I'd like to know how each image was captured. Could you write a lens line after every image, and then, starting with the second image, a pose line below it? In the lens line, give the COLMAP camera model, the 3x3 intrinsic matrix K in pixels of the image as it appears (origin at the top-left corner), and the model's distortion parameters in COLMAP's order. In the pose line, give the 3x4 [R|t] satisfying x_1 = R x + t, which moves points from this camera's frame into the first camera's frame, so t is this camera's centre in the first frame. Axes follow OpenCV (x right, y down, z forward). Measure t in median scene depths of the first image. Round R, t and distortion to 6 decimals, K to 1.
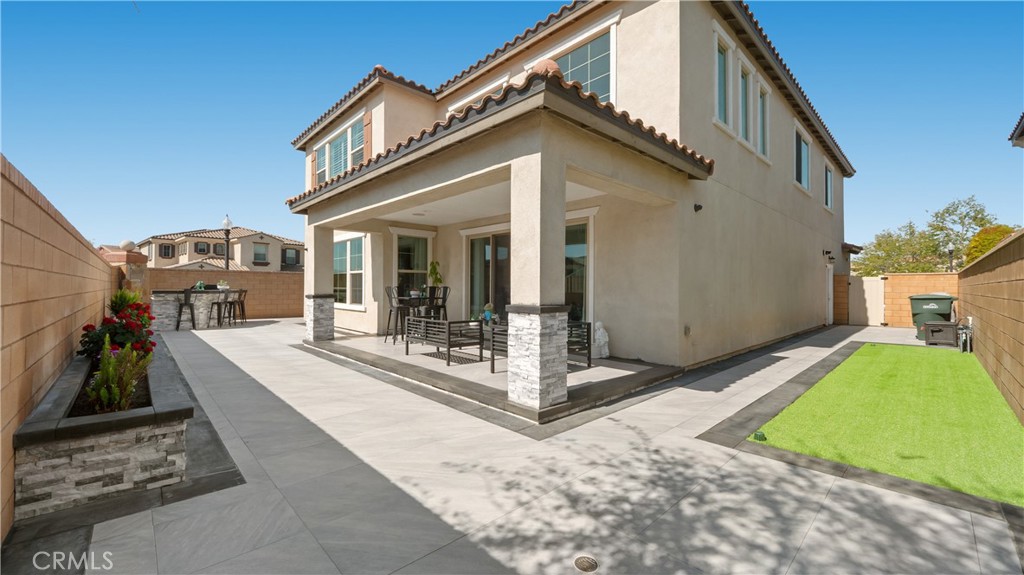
lens RADIAL K [[399.9, 0, 504.1], [0, 399.9, 285.1], [0, 0, 1]] dist [-0.002531, -0.002468]
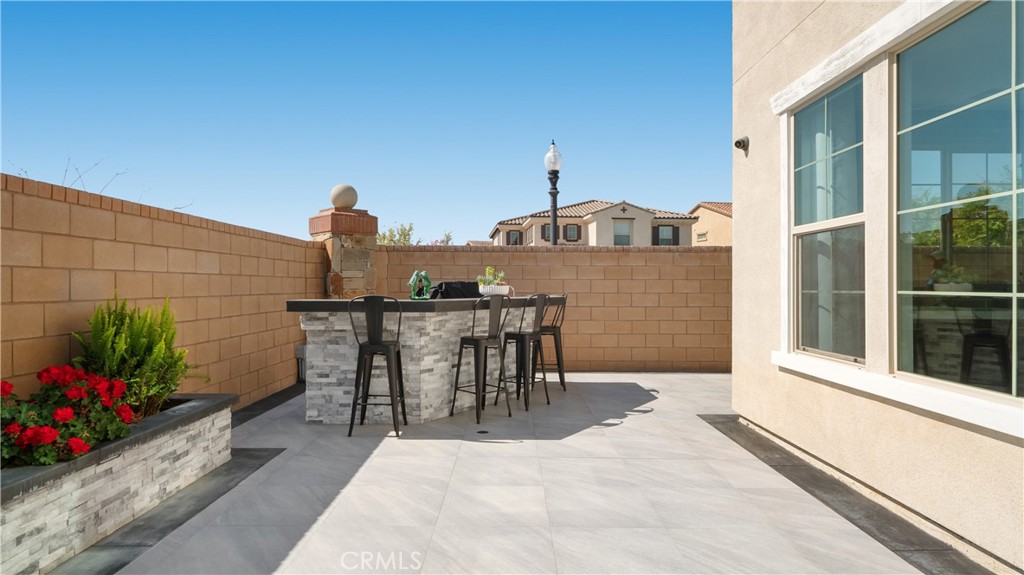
lens RADIAL K [[572.8, 0, 508.6], [0, 572.8, 286.4], [0, 0, 1]] dist [-0.000031, 0.000004]
pose [[0.729230, -0.005784, -0.684244, -0.374129], [0.009058, 0.999958, 0.001200, 0.002354], [0.684209, -0.007073, 0.729252, 0.663035]]
